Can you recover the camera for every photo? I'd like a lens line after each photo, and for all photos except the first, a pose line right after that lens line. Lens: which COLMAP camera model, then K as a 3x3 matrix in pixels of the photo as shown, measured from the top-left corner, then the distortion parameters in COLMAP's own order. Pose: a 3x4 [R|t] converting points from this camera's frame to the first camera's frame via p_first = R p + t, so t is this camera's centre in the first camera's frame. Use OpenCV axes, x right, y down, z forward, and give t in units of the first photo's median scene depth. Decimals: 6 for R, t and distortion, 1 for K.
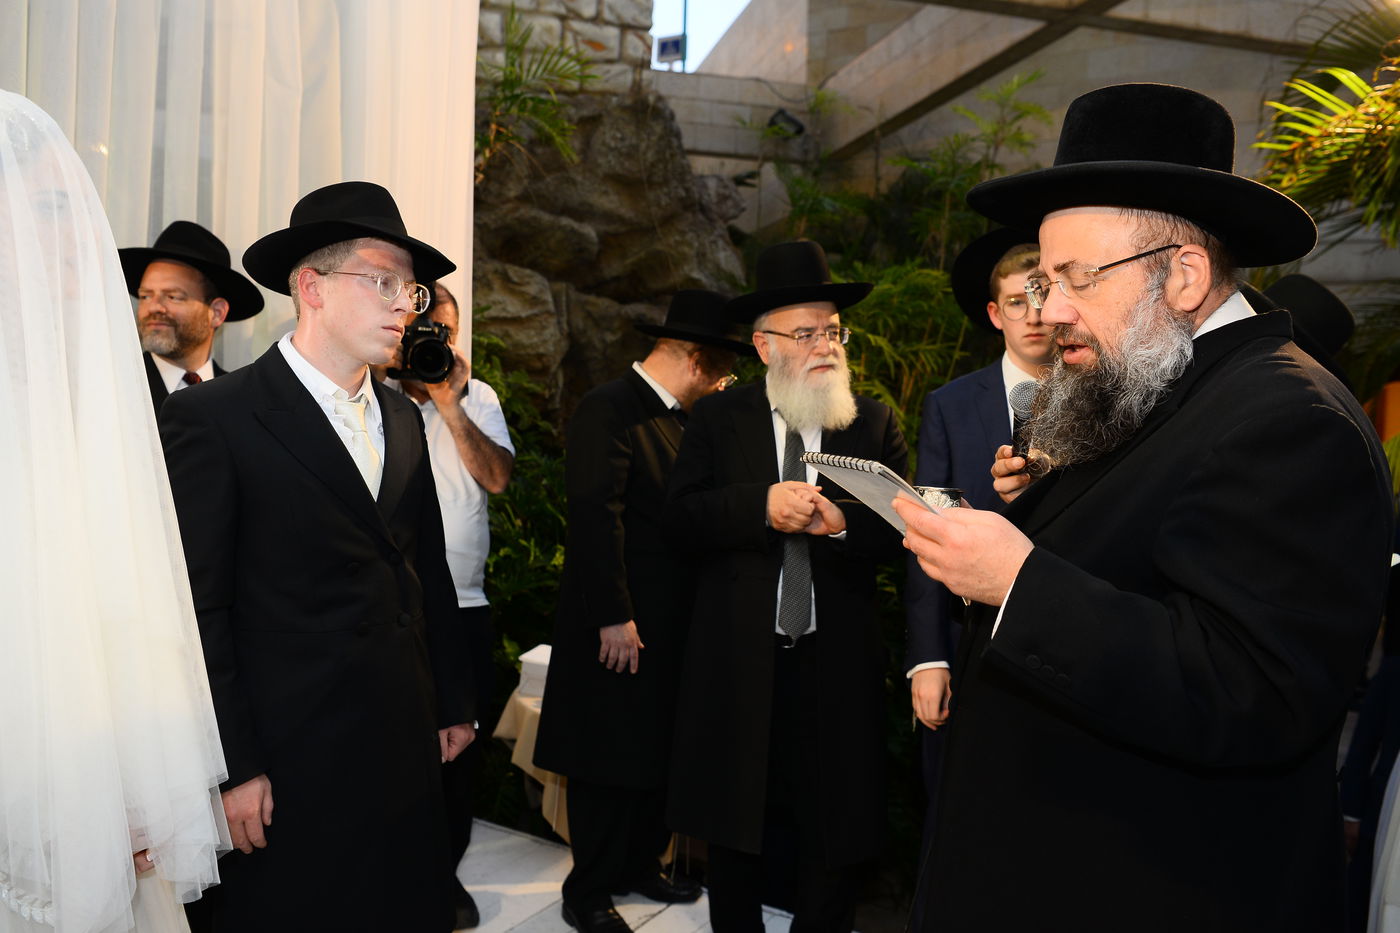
lens RADIAL K [[1174.4, 0, 692.7], [0, 1174.4, 467.8], [0, 0, 1]] dist [0.004155, -0.012582]
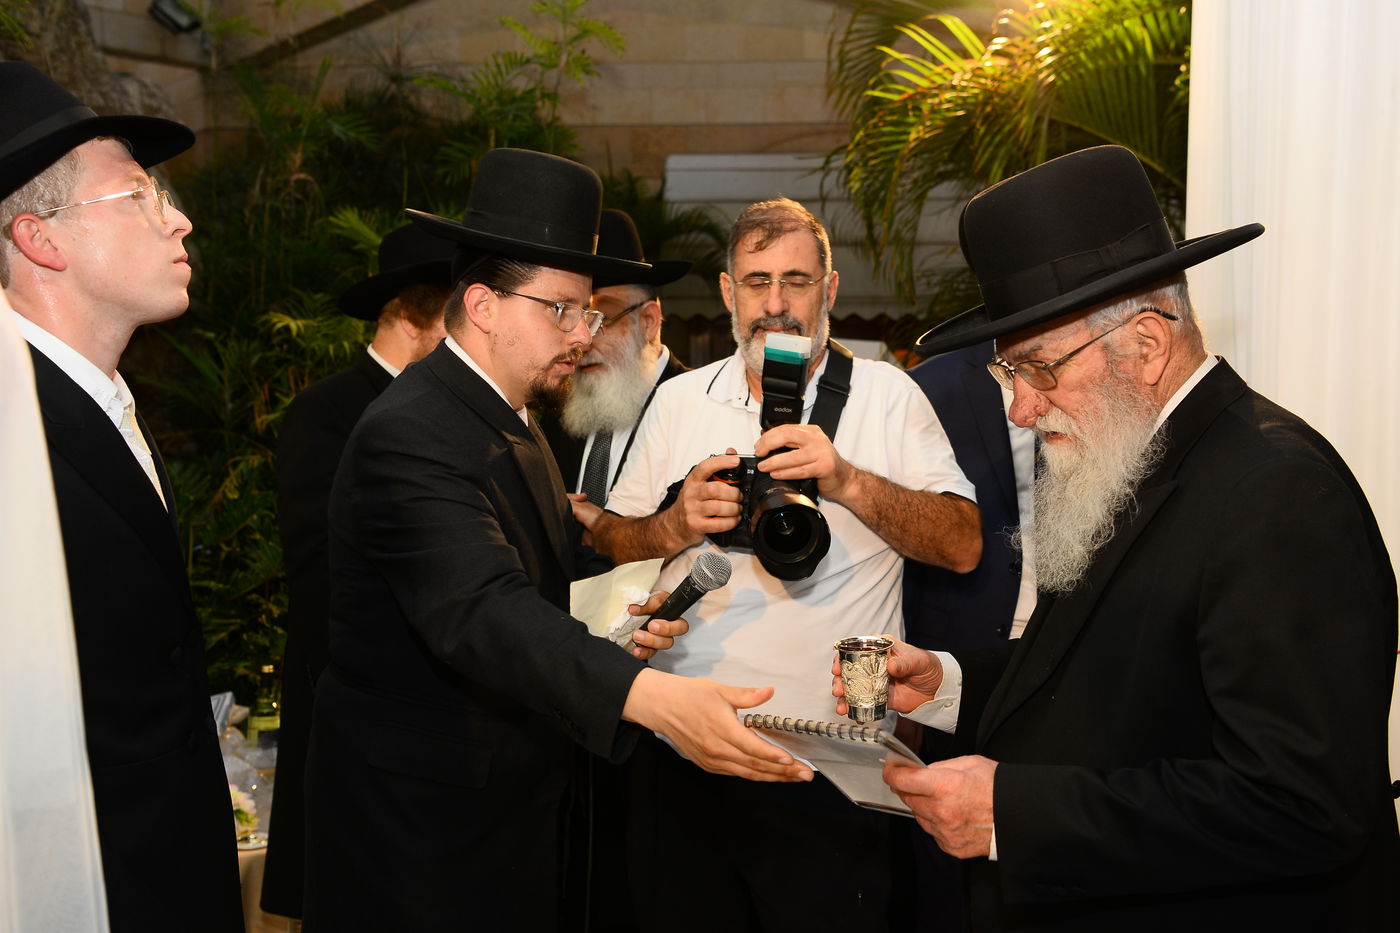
lens RADIAL K [[1511.4, 0, 700.9], [0, 1511.4, 461.2], [0, 0, 1]] dist [0.057479, 0.000000]
pose [[0.868482, -0.053322, 0.492845, -0.220205], [0.058232, 0.998289, 0.005392, -0.006229], [-0.492289, 0.024016, 0.870100, 0.056682]]
